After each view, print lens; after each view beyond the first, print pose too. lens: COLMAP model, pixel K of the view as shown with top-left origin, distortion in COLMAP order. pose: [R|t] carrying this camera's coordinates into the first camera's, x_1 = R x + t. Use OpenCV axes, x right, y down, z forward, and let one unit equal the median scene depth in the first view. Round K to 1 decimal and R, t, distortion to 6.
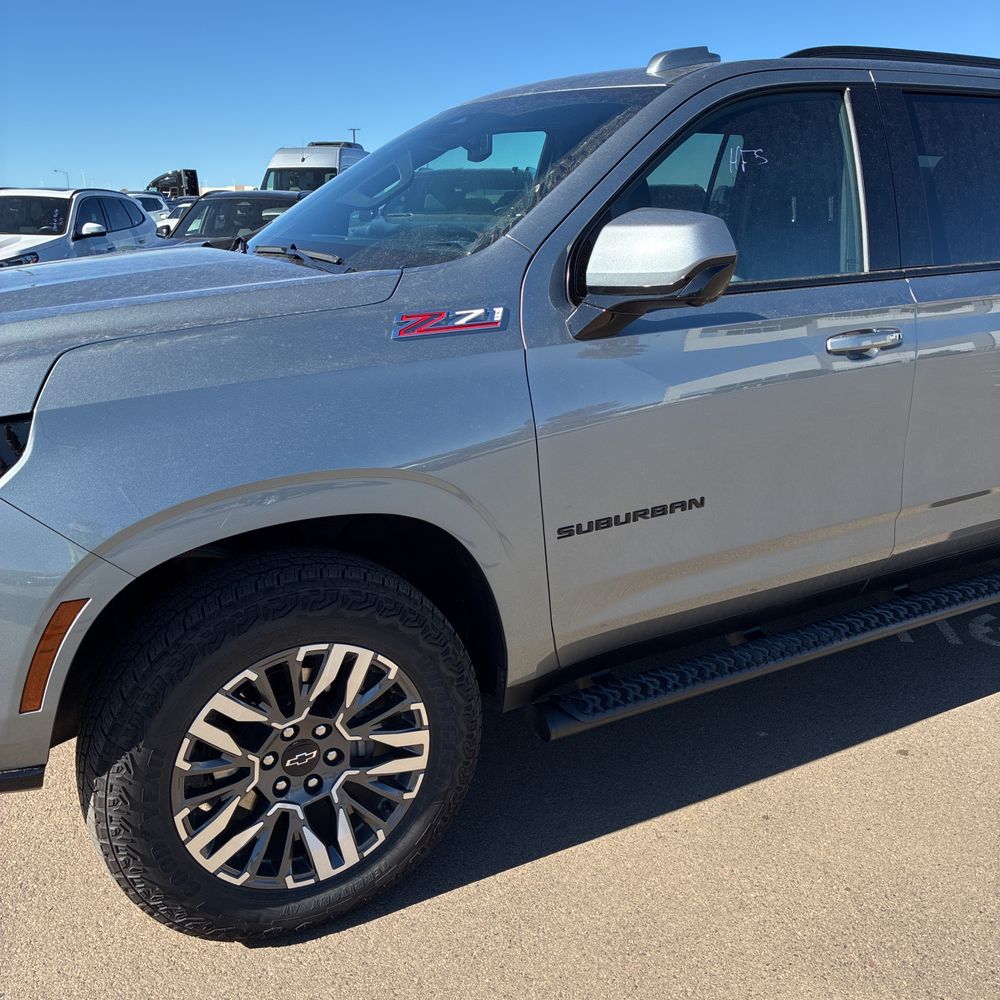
lens RADIAL K [[1009.6, 0, 513.5], [0, 1009.6, 497.1], [0, 0, 1]] dist [0.010605, 0.014526]
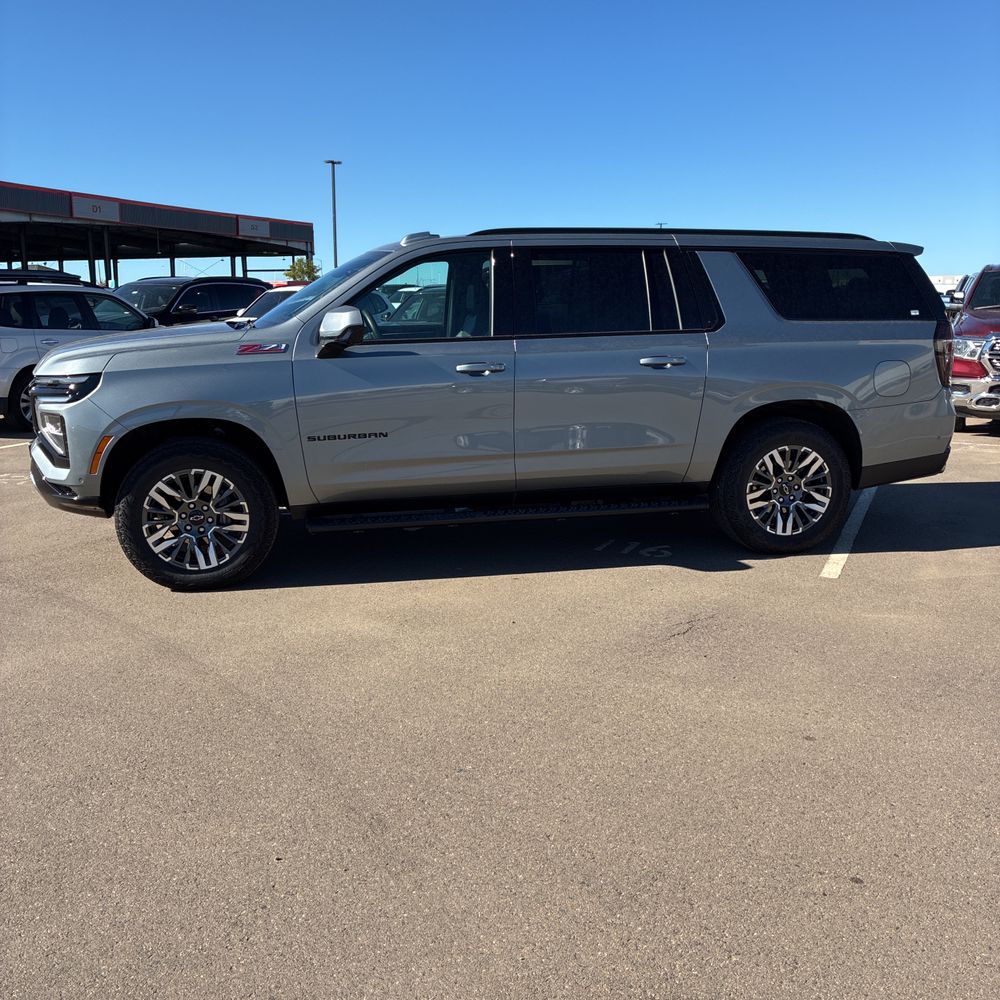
lens RADIAL K [[1007.7, 0, 500.0], [0, 1007.7, 500.0], [0, 0, 1]] dist [0.023958, -0.025148]
pose [[0.947409, 0.063184, -0.313725, 1.279561], [-0.088078, 0.993937, -0.065807, 0.307960], [0.307665, 0.089979, 0.947231, -1.148203]]
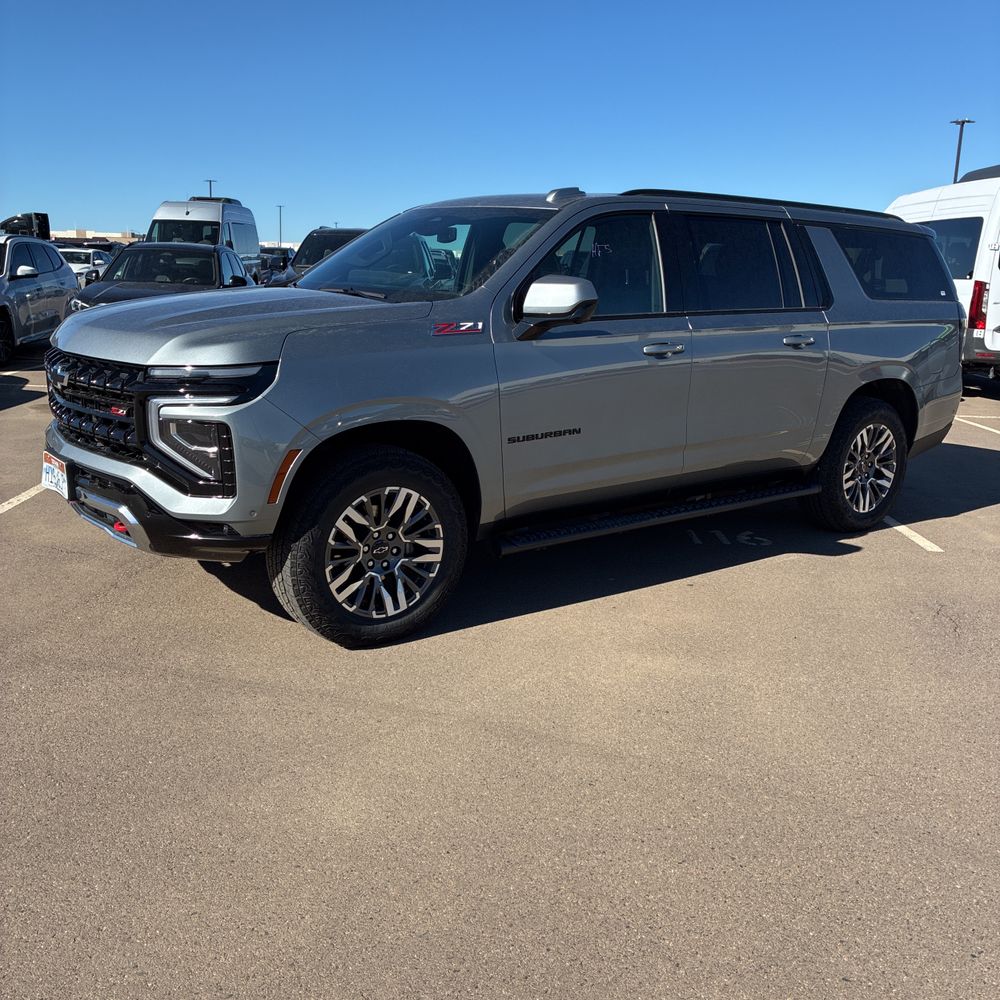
lens RADIAL K [[1011.1, 0, 500.0], [0, 1011.1, 500.0], [0, 0, 1]] dist [0.090641, -0.151331]
pose [[0.990578, 0.002192, 0.136929, -0.244693], [0.004938, 0.998650, -0.051710, 0.259486], [-0.136858, 0.051899, 0.989230, -0.940445]]
